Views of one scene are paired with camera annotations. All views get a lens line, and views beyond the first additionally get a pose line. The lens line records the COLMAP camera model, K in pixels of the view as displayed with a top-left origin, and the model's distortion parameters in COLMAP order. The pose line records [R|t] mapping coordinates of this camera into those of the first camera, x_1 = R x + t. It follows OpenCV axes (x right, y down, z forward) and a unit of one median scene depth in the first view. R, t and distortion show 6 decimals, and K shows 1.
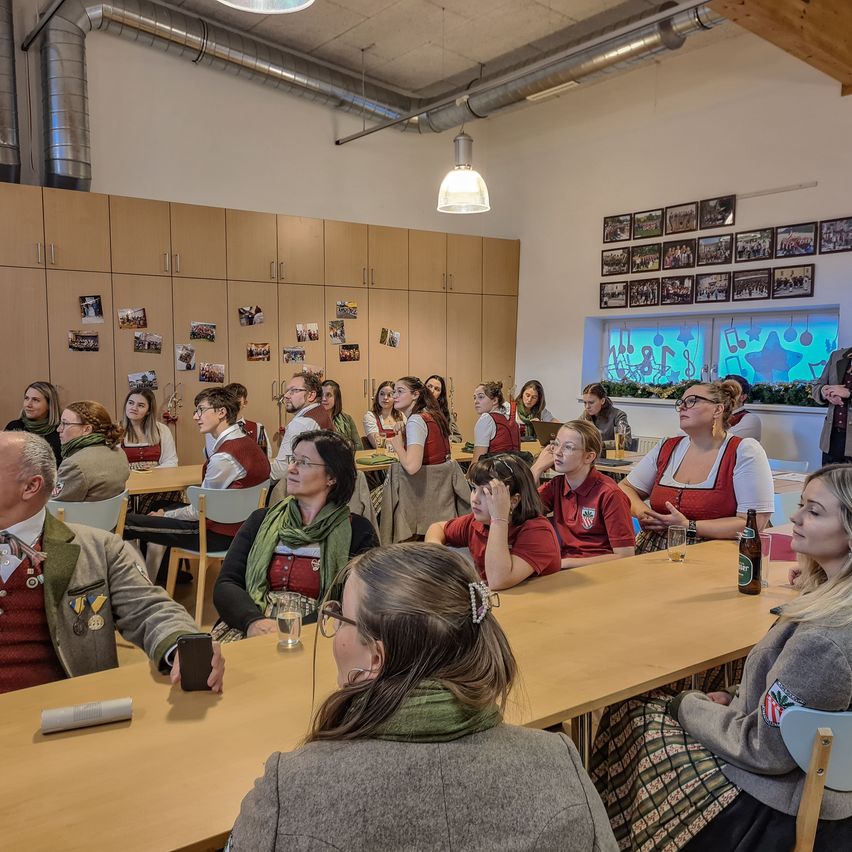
lens RADIAL K [[836.9, 0, 426.0], [0, 836.9, 426.0], [0, 0, 1]] dist [0.071654, -0.019164]
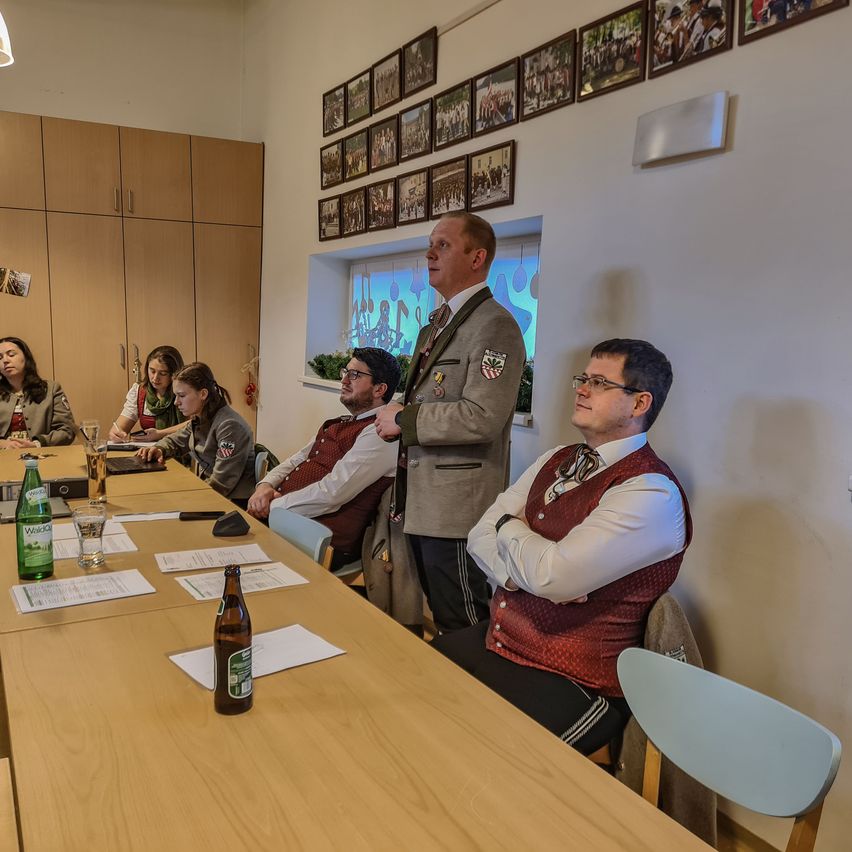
lens RADIAL K [[836.9, 0, 426.0], [0, 836.9, 426.0], [0, 0, 1]] dist [0.071654, -0.019164]
pose [[0.992700, 0.026951, -0.117558, 0.409204], [-0.022128, 0.998867, 0.042142, -0.030090], [0.118561, -0.039233, 0.992171, 0.407458]]
